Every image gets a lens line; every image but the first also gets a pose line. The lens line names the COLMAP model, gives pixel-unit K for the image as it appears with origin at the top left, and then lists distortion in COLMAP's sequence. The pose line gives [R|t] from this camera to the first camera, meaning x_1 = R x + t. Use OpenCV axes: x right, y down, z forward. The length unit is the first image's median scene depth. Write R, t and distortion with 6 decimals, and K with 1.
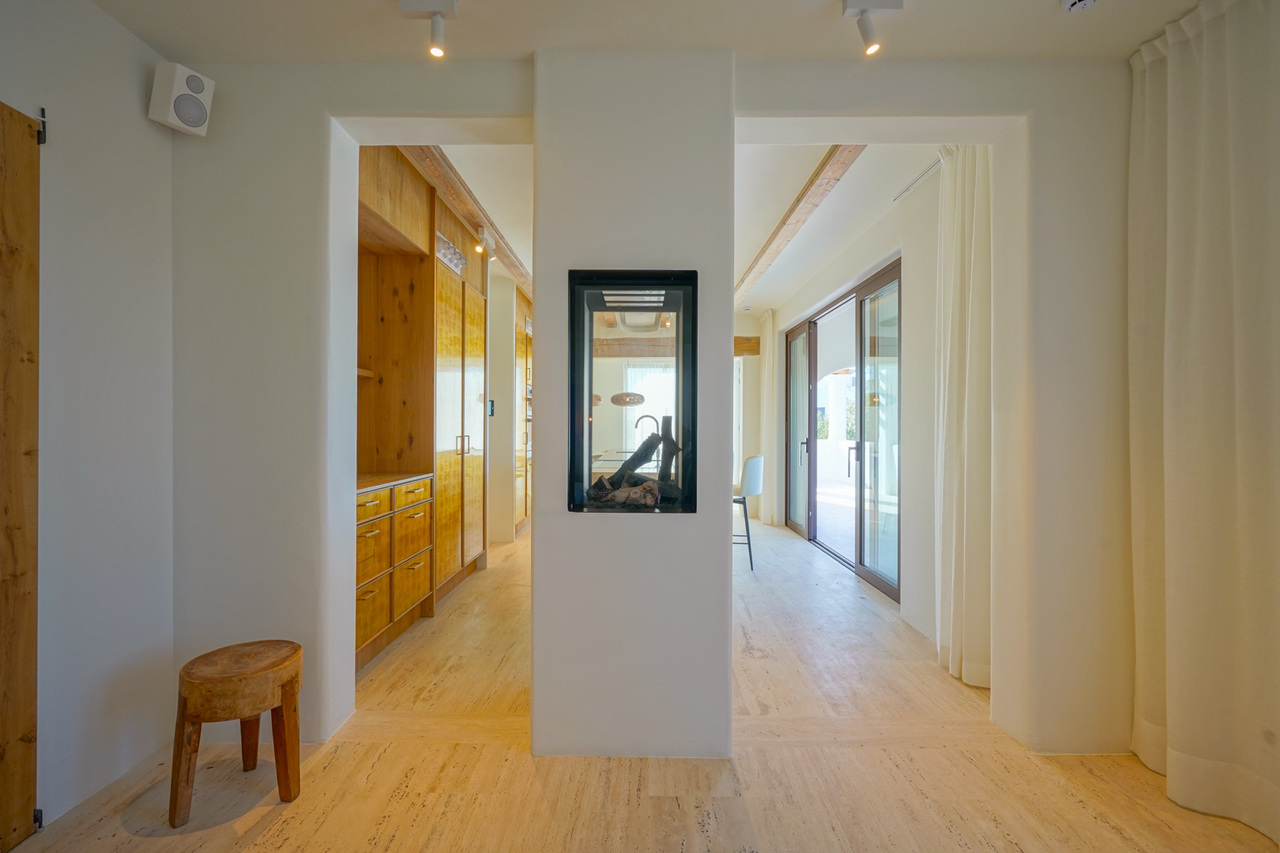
lens RADIAL K [[599.4, 0, 640.1], [0, 599.4, 427.9], [0, 0, 1]] dist [-0.007723, 0.004189]
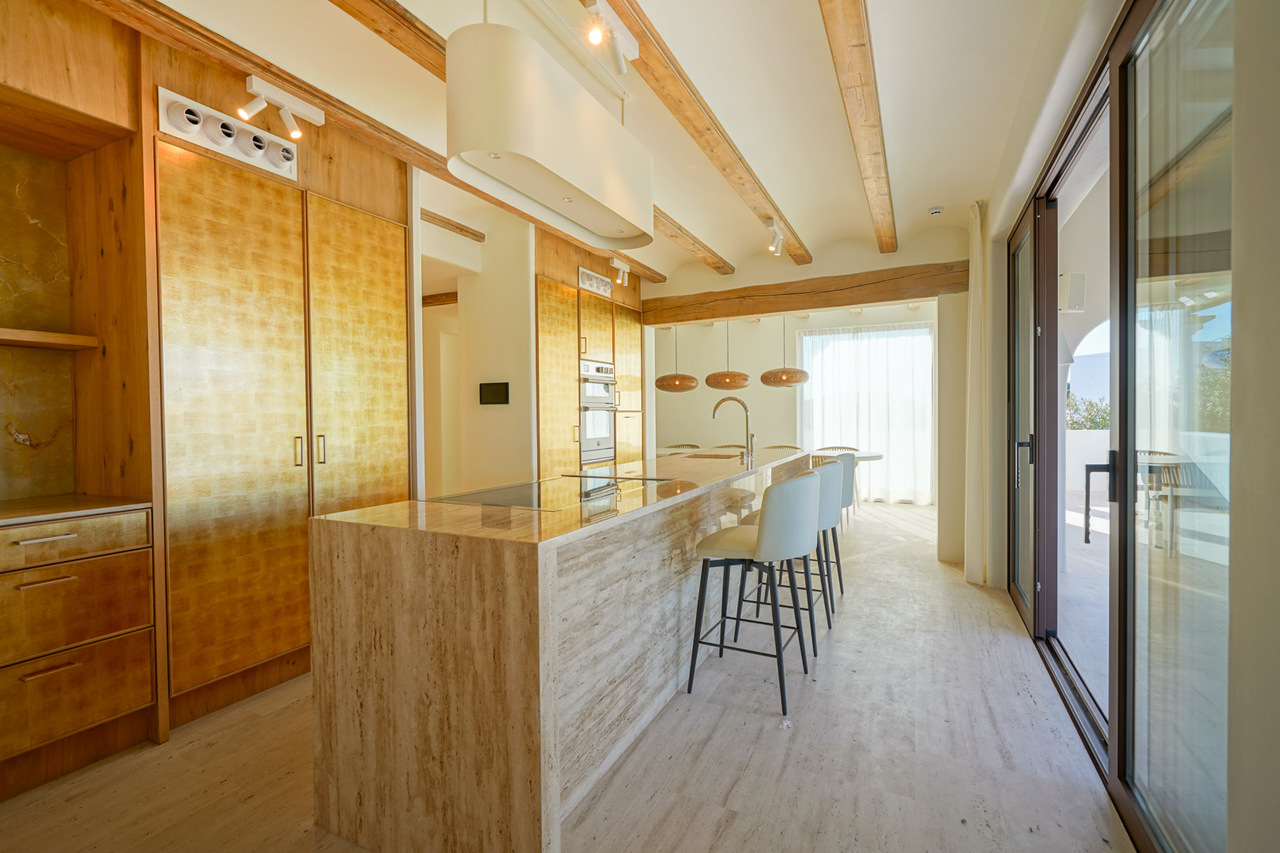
lens RADIAL K [[599.4, 0, 638.9], [0, 599.4, 425.9], [0, 0, 1]] dist [-0.007723, 0.004189]
pose [[0.897129, -0.001749, -0.441765, 0.345629], [0.009639, 0.999832, 0.015617, -0.004967], [0.441663, -0.018269, 0.896995, 0.684694]]
